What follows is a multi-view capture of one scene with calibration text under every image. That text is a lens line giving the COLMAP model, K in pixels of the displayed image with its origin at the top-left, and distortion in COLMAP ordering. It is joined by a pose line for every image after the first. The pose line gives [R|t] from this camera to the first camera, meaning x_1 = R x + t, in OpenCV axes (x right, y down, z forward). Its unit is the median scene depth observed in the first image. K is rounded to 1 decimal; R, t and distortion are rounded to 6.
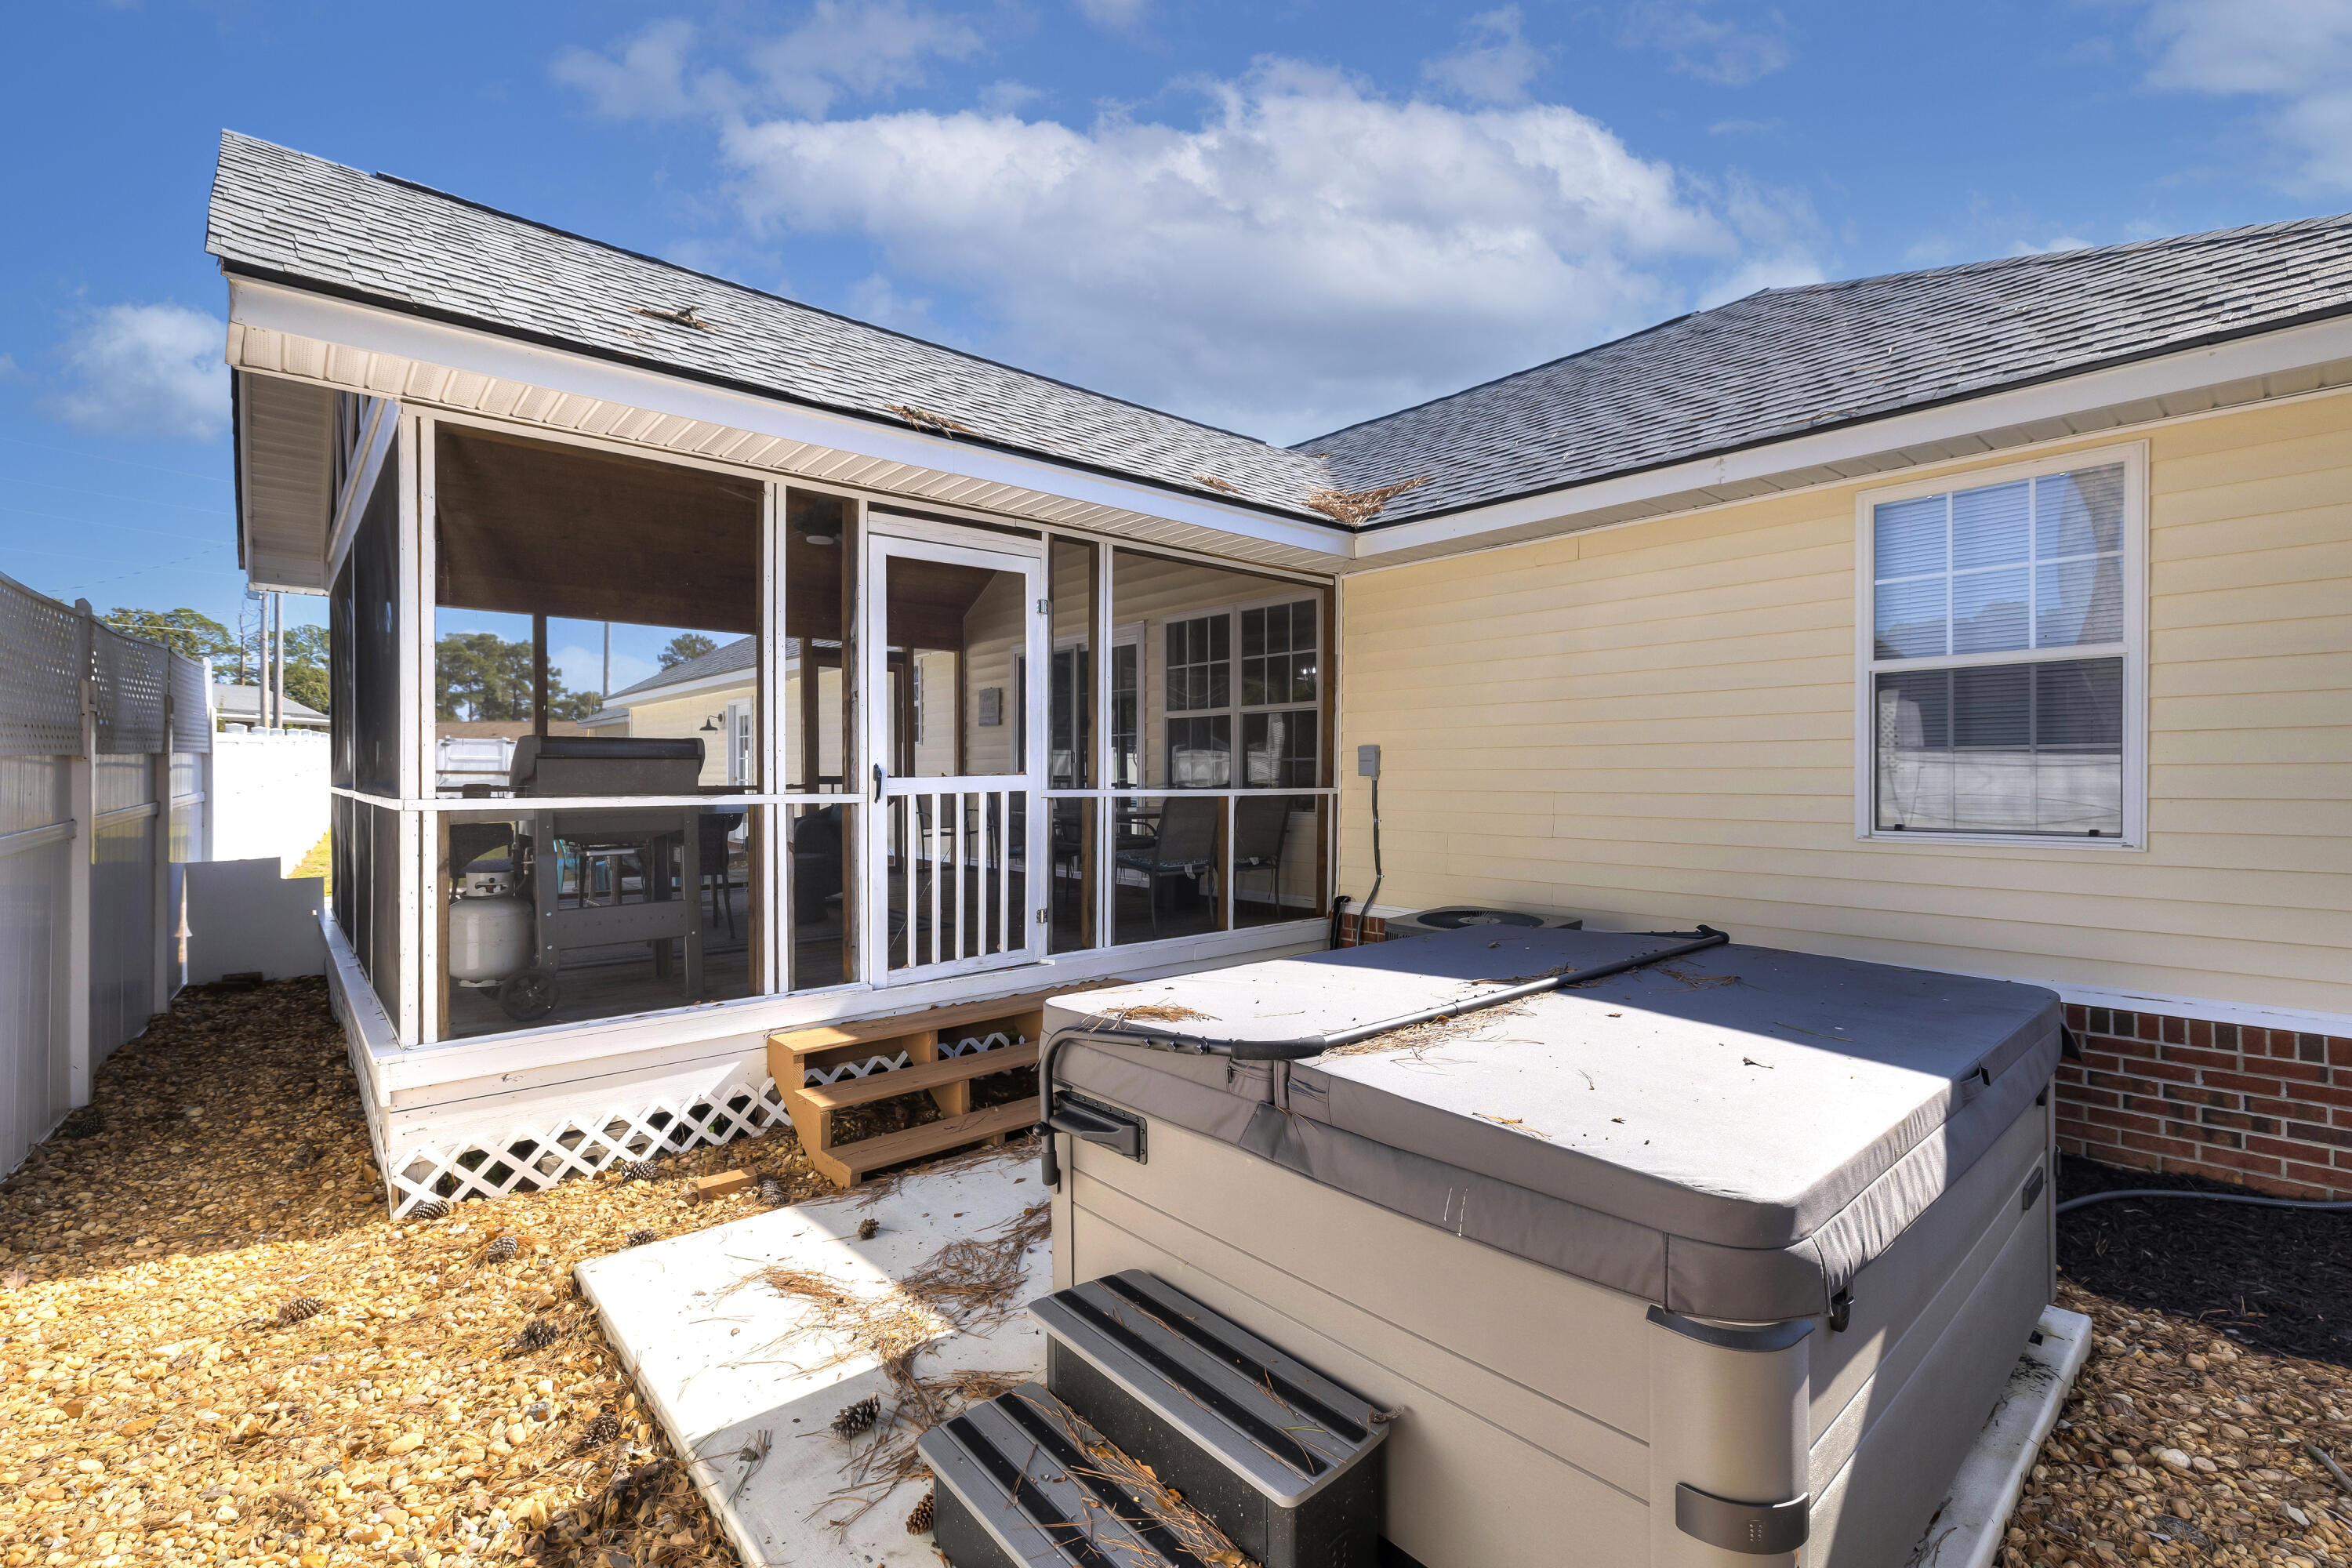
lens RADIAL K [[1029.0, 0, 1141.4], [0, 1029.0, 775.4], [0, 0, 1]] dist [-0.001080, -0.000026]
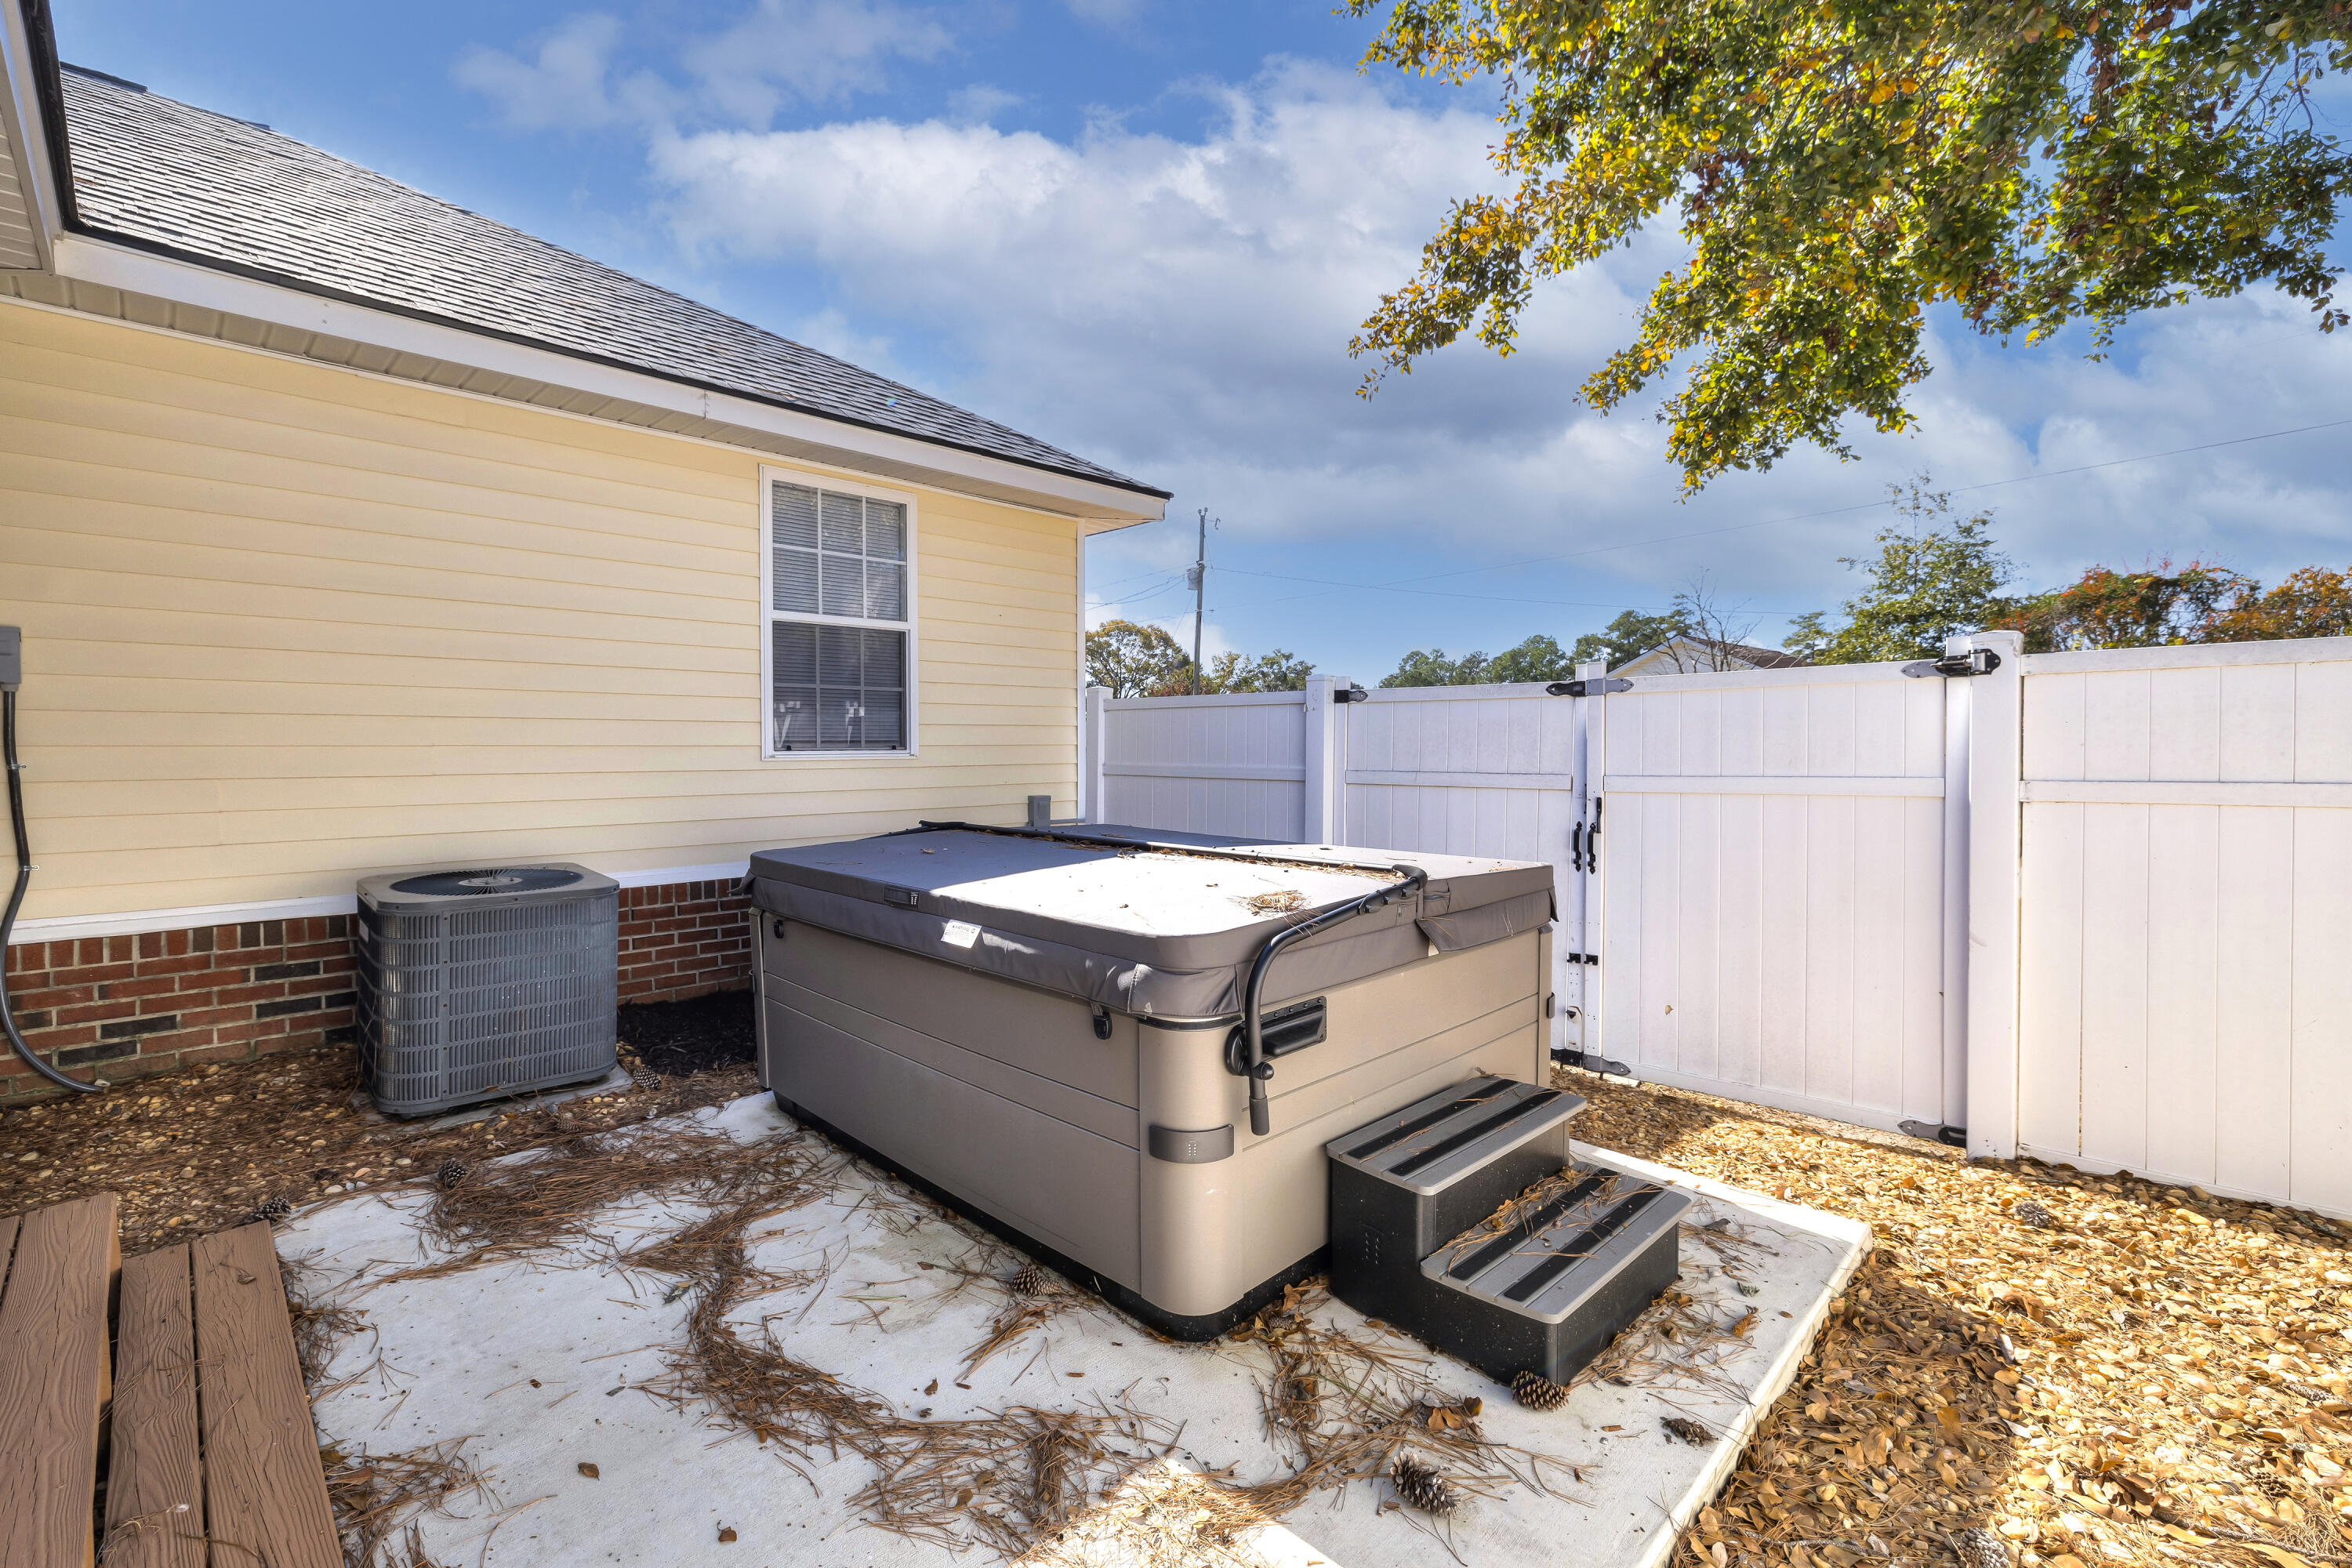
lens RADIAL K [[1017.3, 0, 1176.8], [0, 1017.3, 752.2], [0, 0, 1]] dist [0.000448, -0.000116]
pose [[-0.082662, -0.008318, 0.996543, -0.826170], [-0.001011, 0.999965, 0.008263, 0.071192], [-0.996577, -0.000325, -0.082667, 1.030778]]
